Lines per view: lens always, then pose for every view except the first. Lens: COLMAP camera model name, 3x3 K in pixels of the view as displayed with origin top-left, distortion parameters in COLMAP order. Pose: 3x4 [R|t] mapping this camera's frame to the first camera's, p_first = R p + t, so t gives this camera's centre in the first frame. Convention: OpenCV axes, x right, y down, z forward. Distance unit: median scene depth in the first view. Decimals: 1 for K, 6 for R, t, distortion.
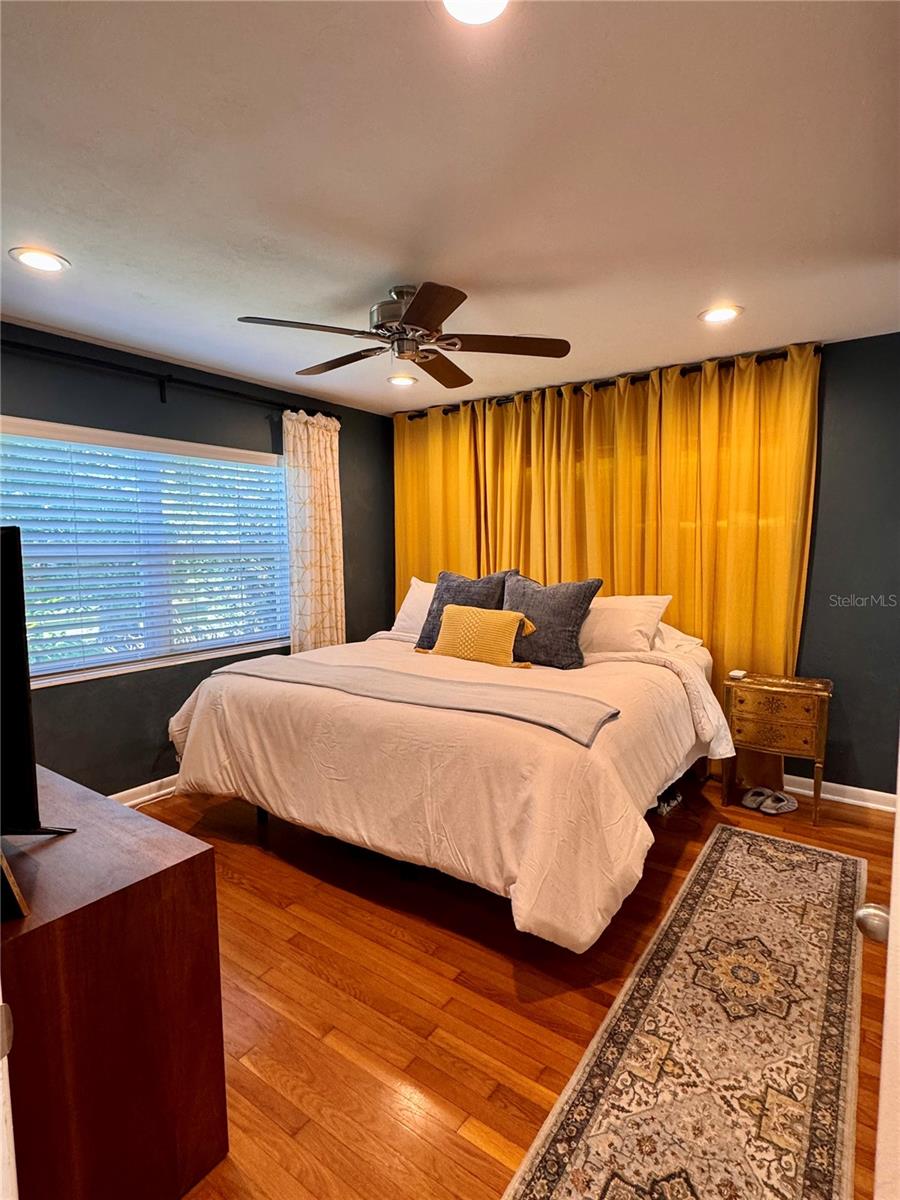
lens RADIAL K [[609.0, 0, 453.8], [0, 609.0, 594.5], [0, 0, 1]] dist [-0.001759, -0.001047]
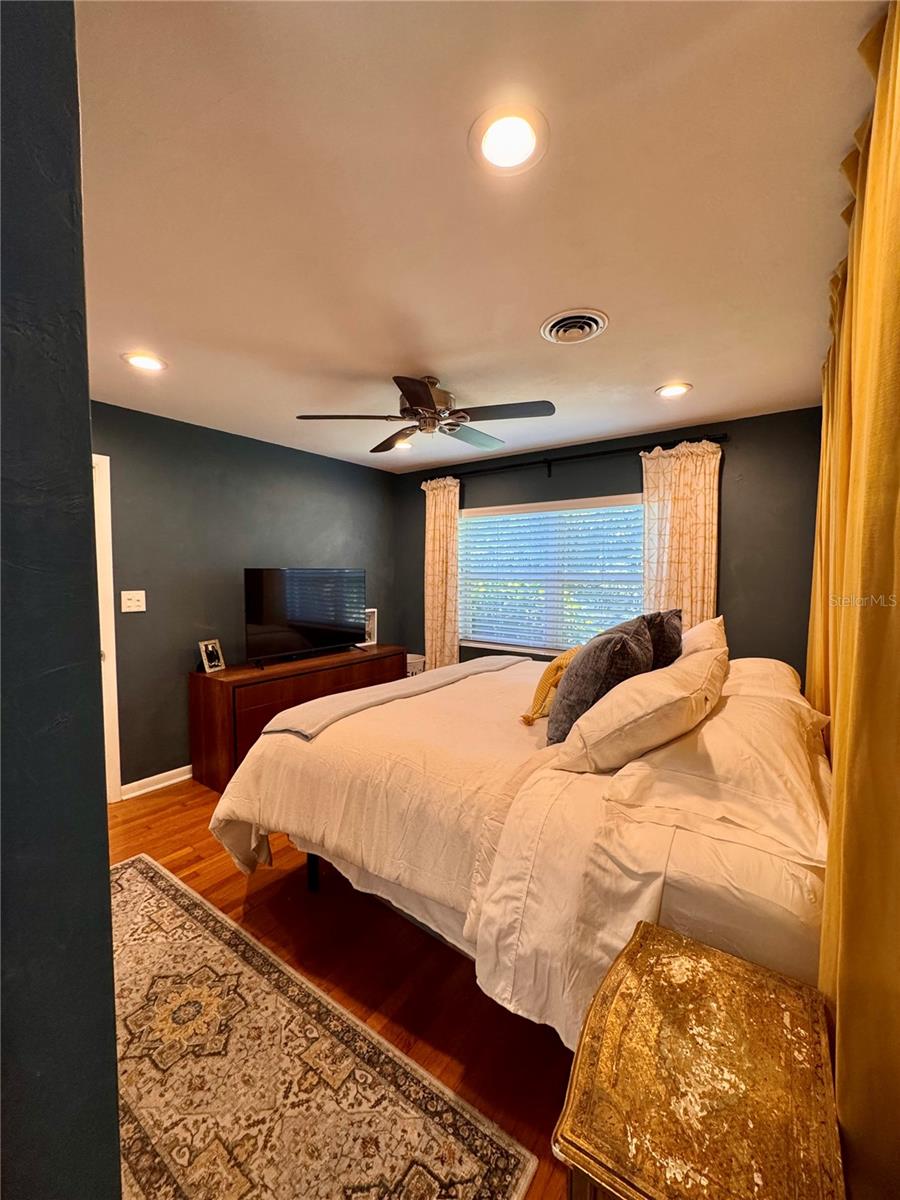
lens RADIAL K [[479.7, 0, 451.4], [0, 479.7, 597.8], [0, 0, 1]] dist [-0.000377, 0.000402]
pose [[-0.016000, 0.058835, -0.998139, 1.171550], [-0.081158, 0.994897, 0.059945, -0.127656], [0.996573, 0.081966, -0.011143, 1.333835]]
